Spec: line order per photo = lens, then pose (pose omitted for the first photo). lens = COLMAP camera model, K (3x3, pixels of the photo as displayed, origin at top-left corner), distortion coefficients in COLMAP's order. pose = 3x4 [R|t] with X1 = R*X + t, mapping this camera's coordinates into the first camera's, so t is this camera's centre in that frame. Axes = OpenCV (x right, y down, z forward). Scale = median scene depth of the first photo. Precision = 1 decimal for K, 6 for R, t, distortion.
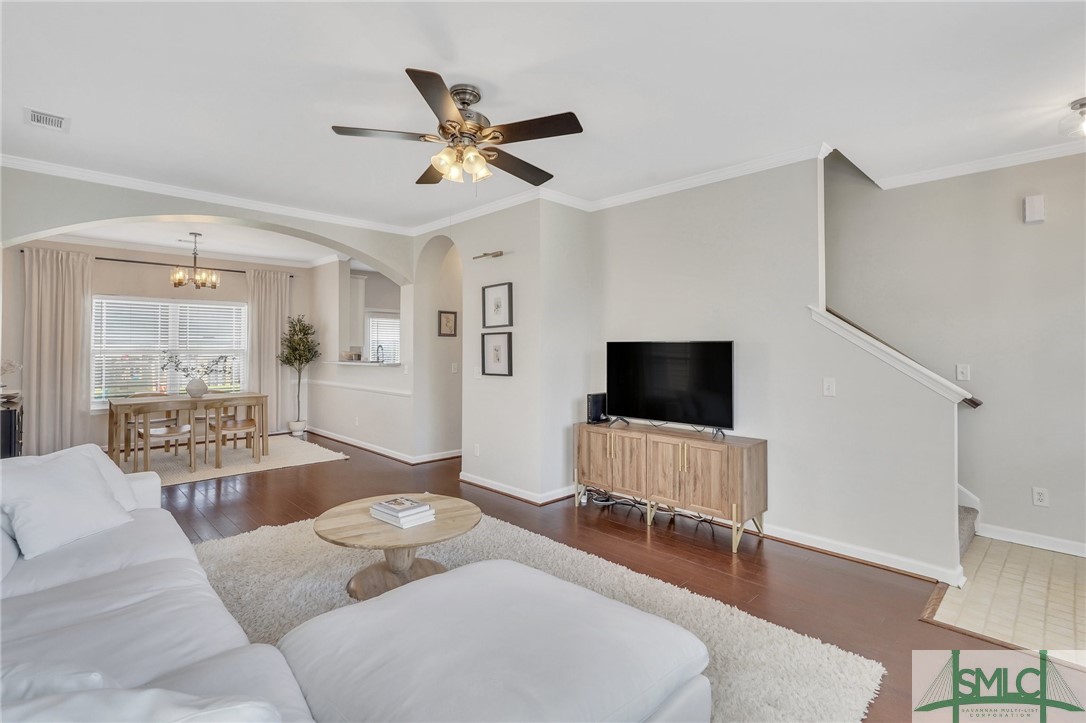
lens RADIAL K [[513.9, 0, 541.7], [0, 513.9, 341.4], [0, 0, 1]] dist [-0.000279, 0.000008]
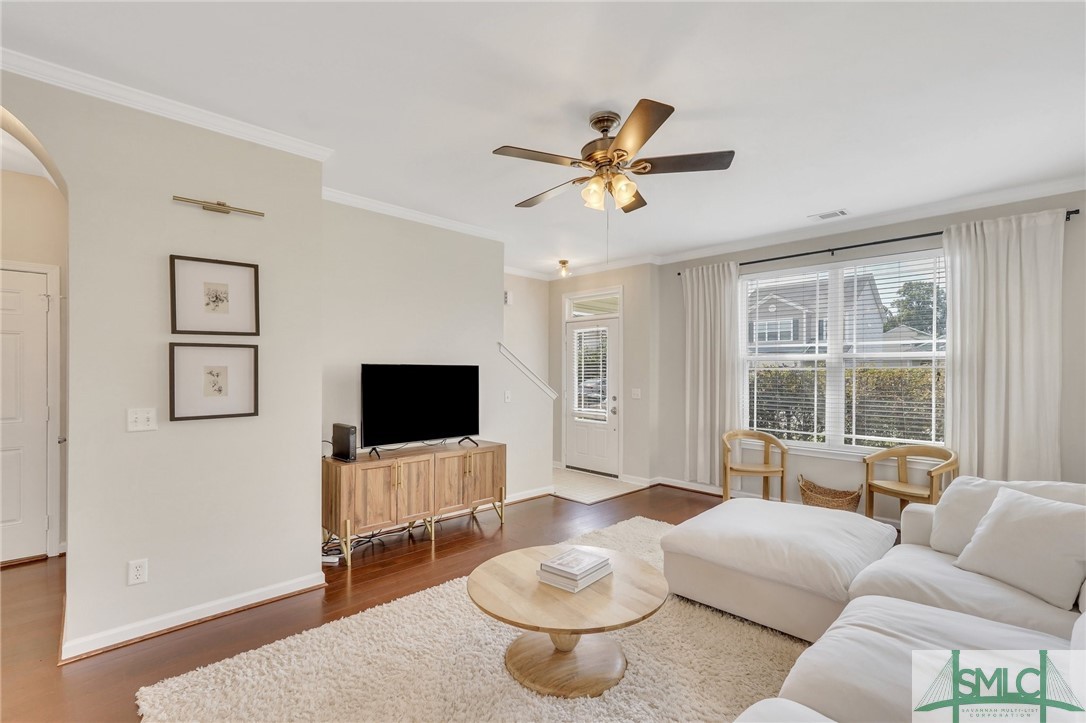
lens RADIAL K [[494.2, 0, 541.7], [0, 494.2, 370.7], [0, 0, 1]] dist [0.000109, 0.000107]
pose [[0.007493, -0.002567, 0.999969, -0.764294], [-0.018594, 0.999823, 0.002706, 0.005646], [-0.999799, -0.018614, 0.007444, 0.749980]]
